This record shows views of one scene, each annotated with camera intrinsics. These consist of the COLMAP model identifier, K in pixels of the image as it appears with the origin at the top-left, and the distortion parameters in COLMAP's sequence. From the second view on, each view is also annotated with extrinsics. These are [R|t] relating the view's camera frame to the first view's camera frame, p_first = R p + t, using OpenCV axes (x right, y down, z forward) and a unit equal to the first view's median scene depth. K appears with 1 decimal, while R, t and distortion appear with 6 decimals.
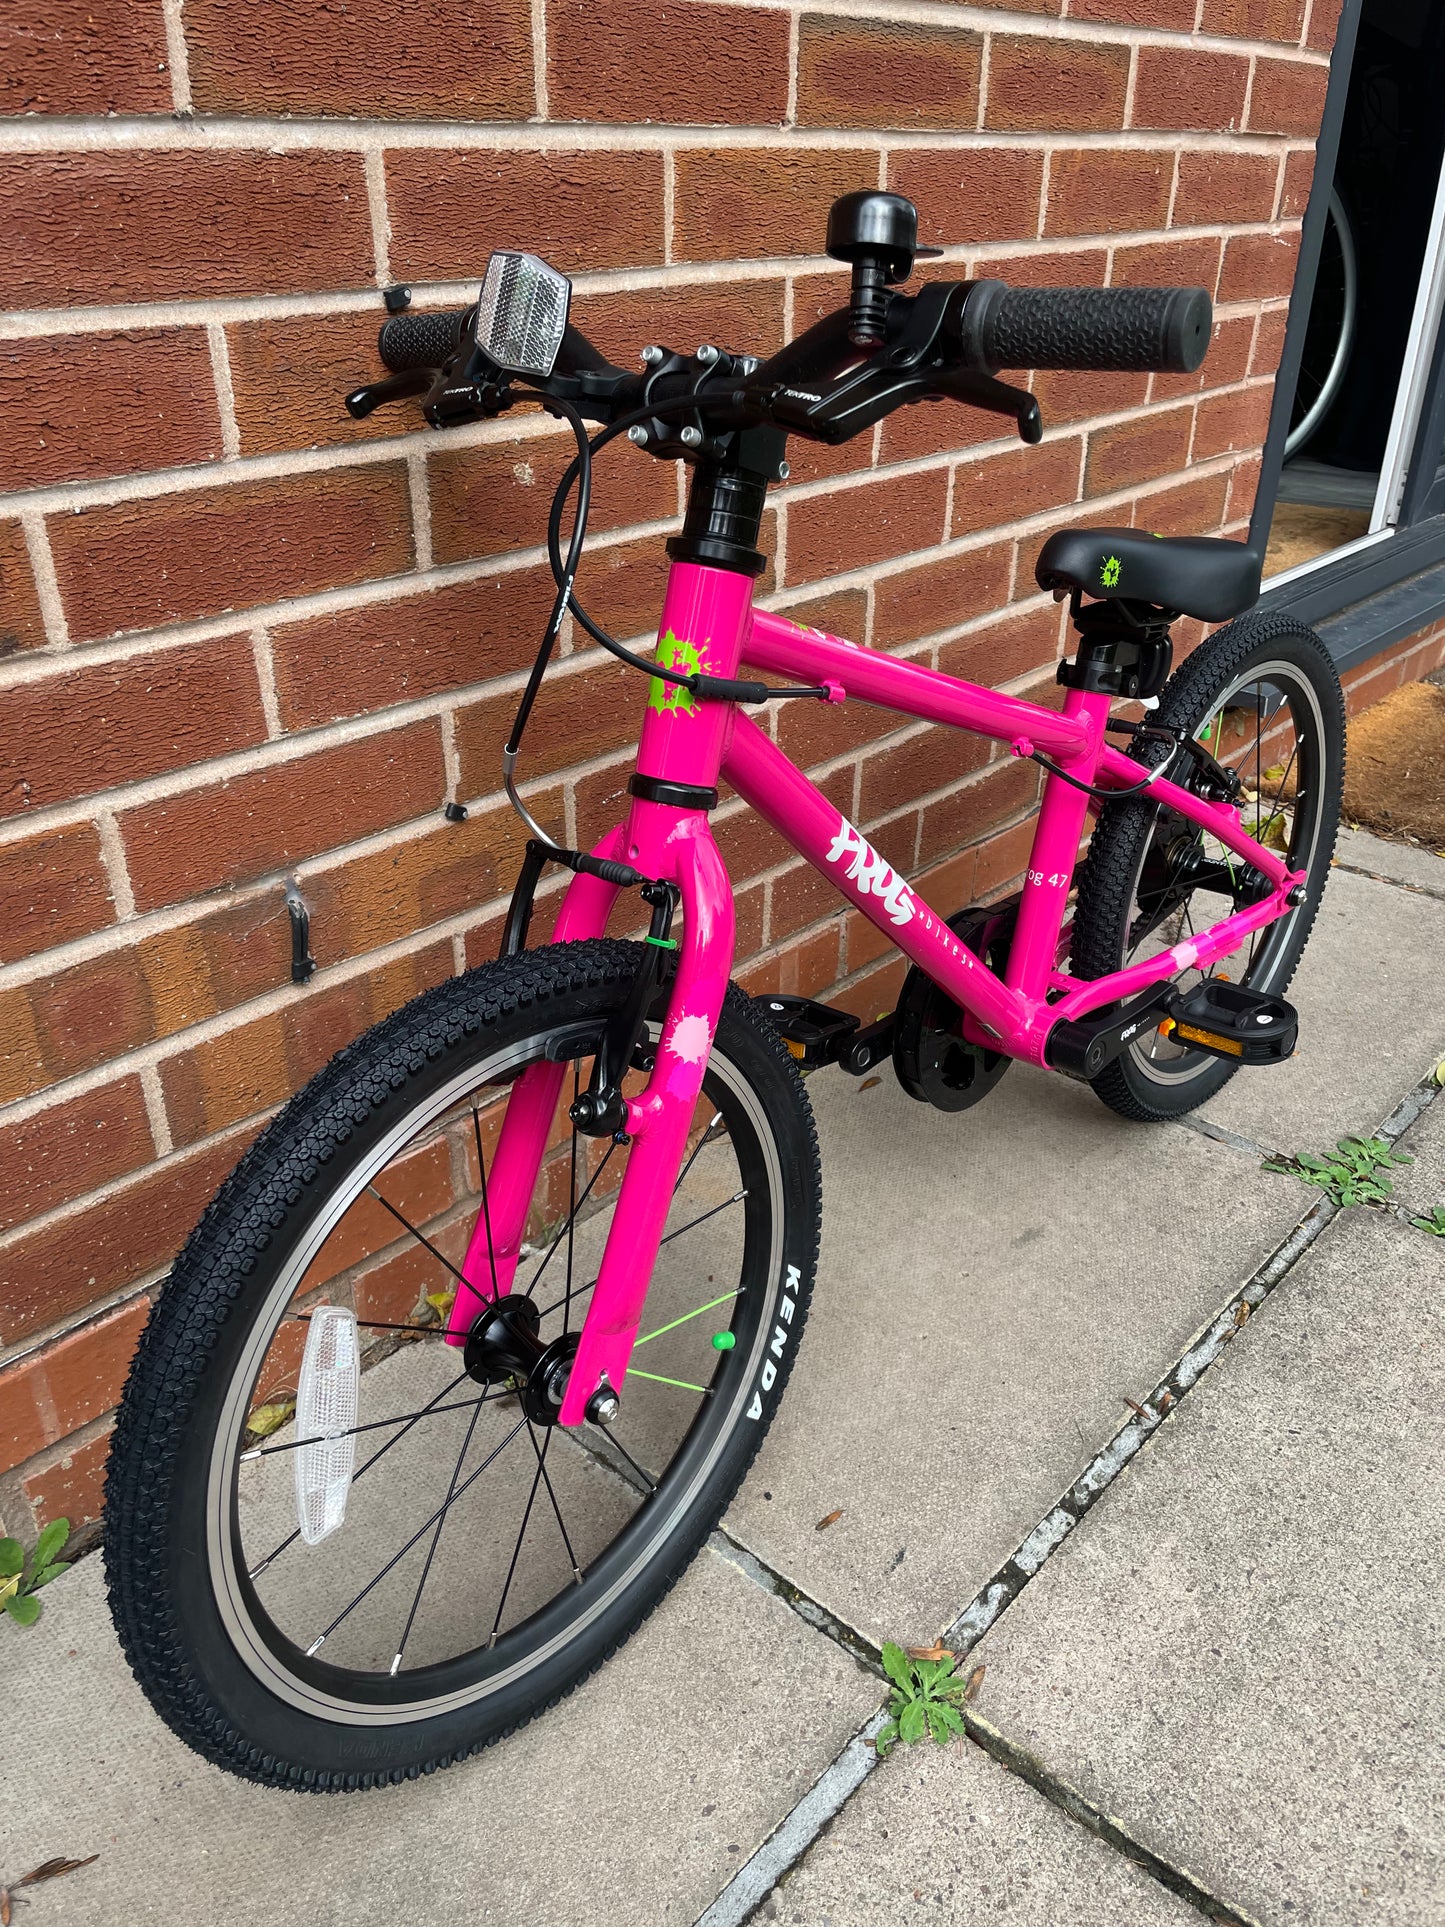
lens RADIAL K [[1462.4, 0, 716.4], [0, 1462.4, 957.4], [0, 0, 1]] dist [0.094576, -0.130934]
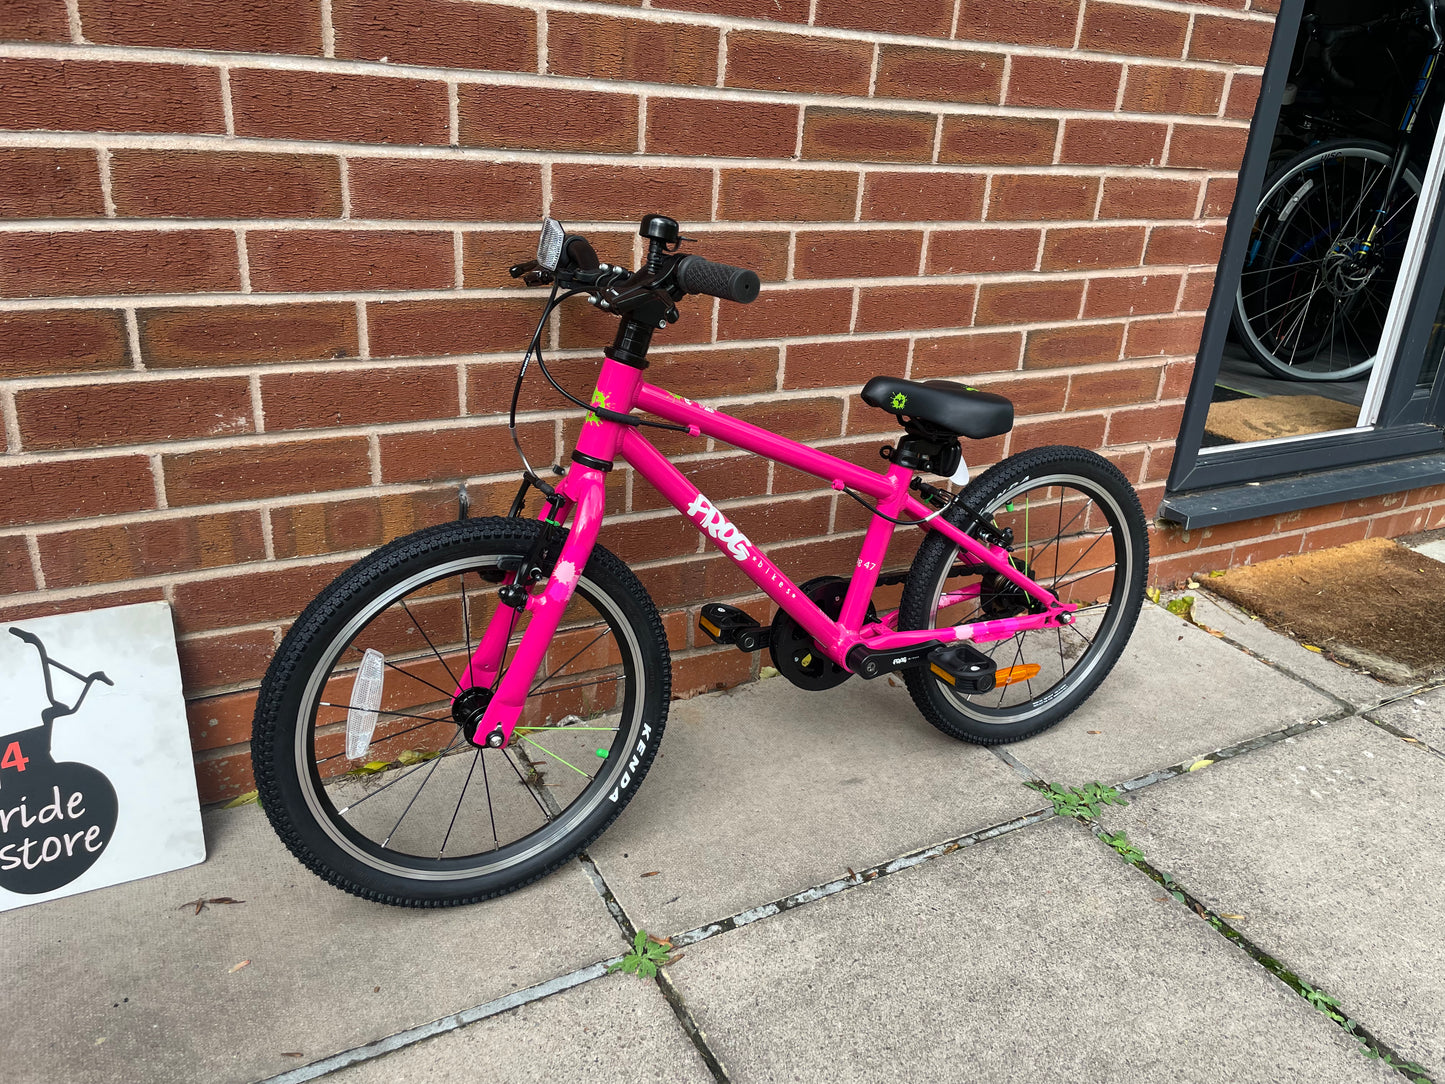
lens RADIAL K [[1096.6, 0, 737.4], [0, 1096.6, 526.5], [0, 0, 1]] dist [0.094576, -0.130934]
pose [[0.945175, 0.175129, -0.275634, 0.497287], [-0.208242, 0.973392, -0.095621, 0.070208], [0.251554, 0.147778, 0.956495, -0.363162]]
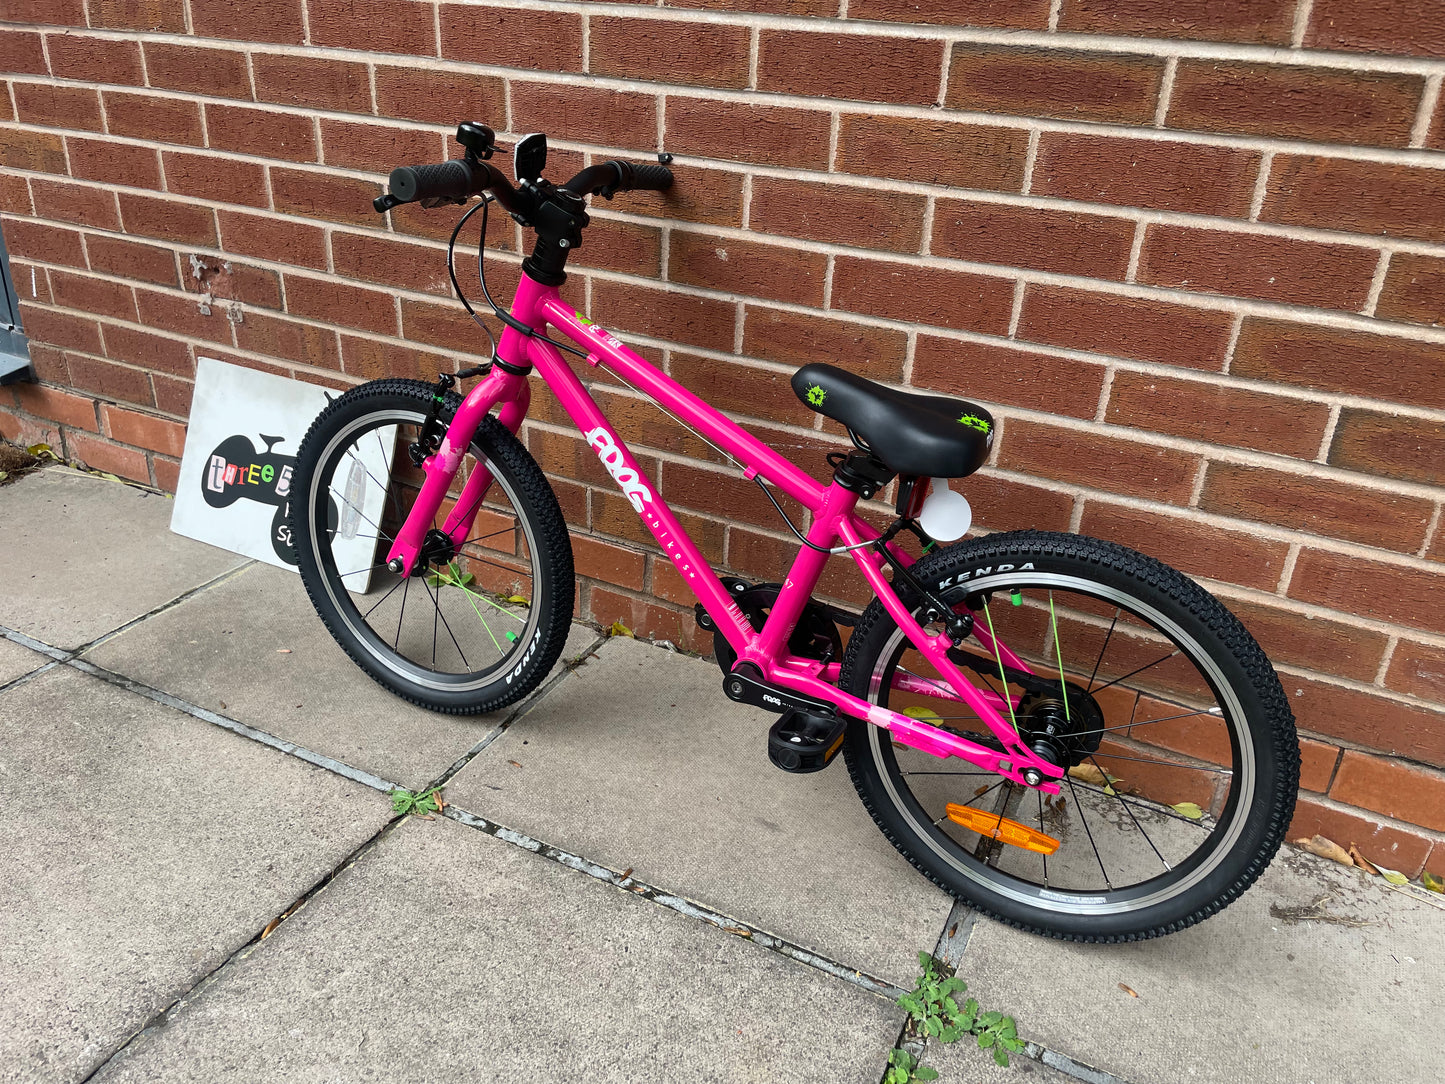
lens RADIAL K [[1096.6, 0, 725.3], [0, 1096.6, 543.5], [0, 0, 1]] dist [0.094576, -0.130934]
pose [[0.272320, 0.431535, -0.860011, 1.326669], [-0.507290, 0.823872, 0.252769, -0.384728], [0.817618, 0.367441, 0.443270, 0.485710]]
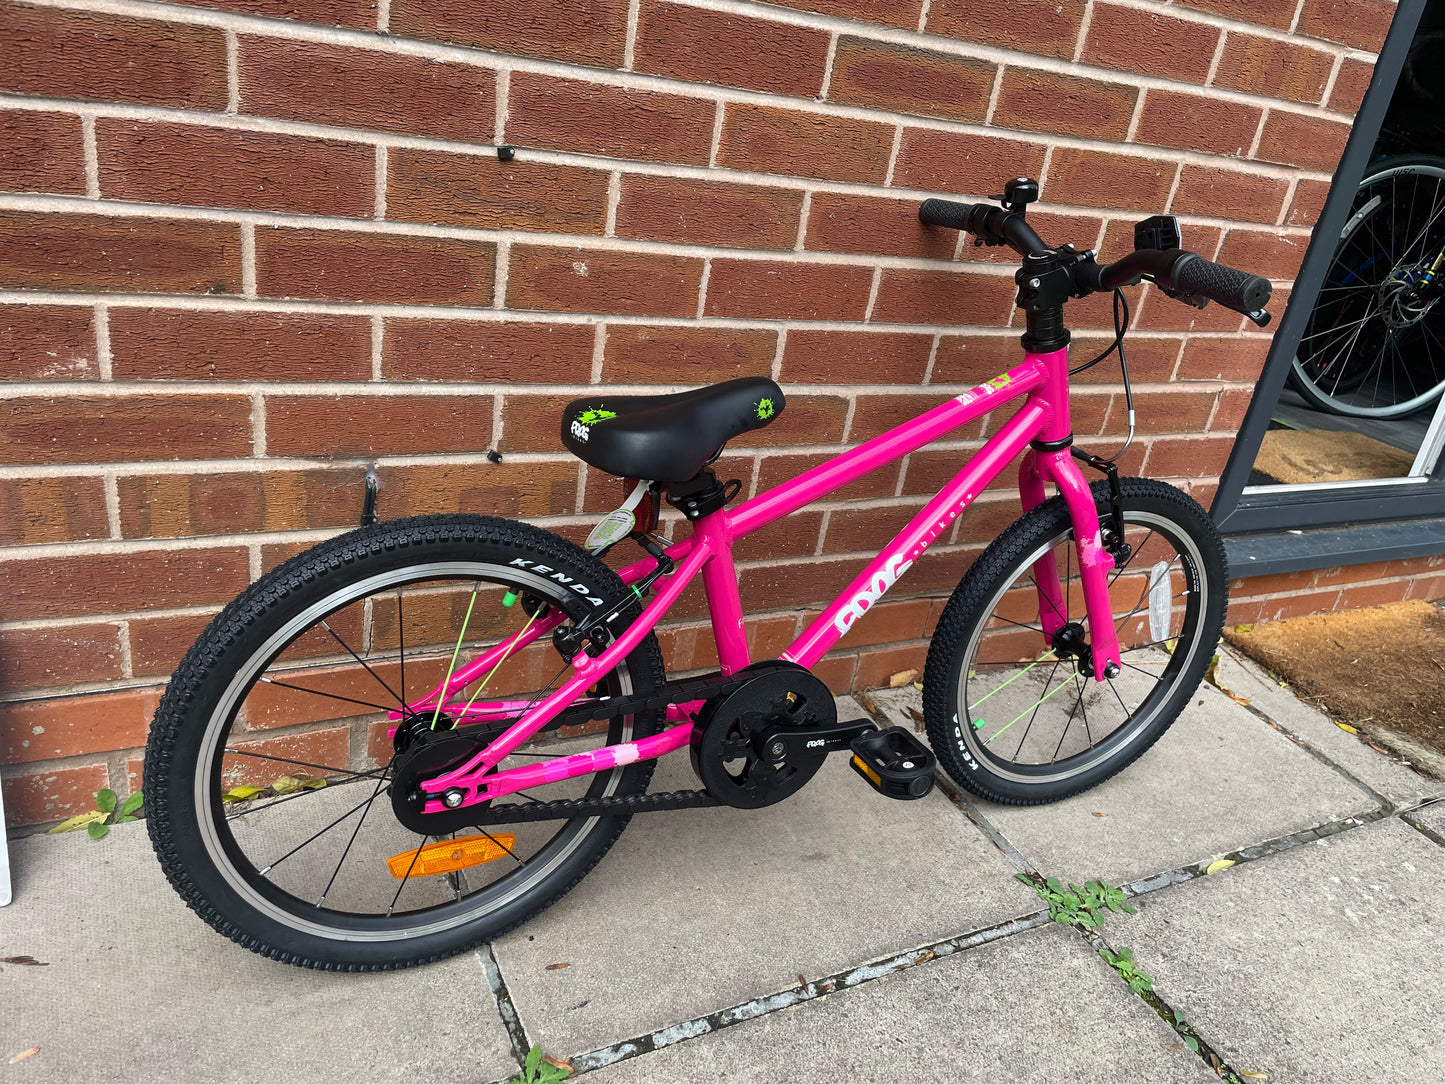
lens RADIAL K [[1096.6, 0, 737.2], [0, 1096.6, 544.4], [0, 0, 1]] dist [0.094576, -0.130934]
pose [[0.927441, 0.275473, -0.252919, 0.425144], [-0.298158, 0.952905, -0.055450, -0.020193], [0.225733, 0.126837, 0.965897, -0.104169]]
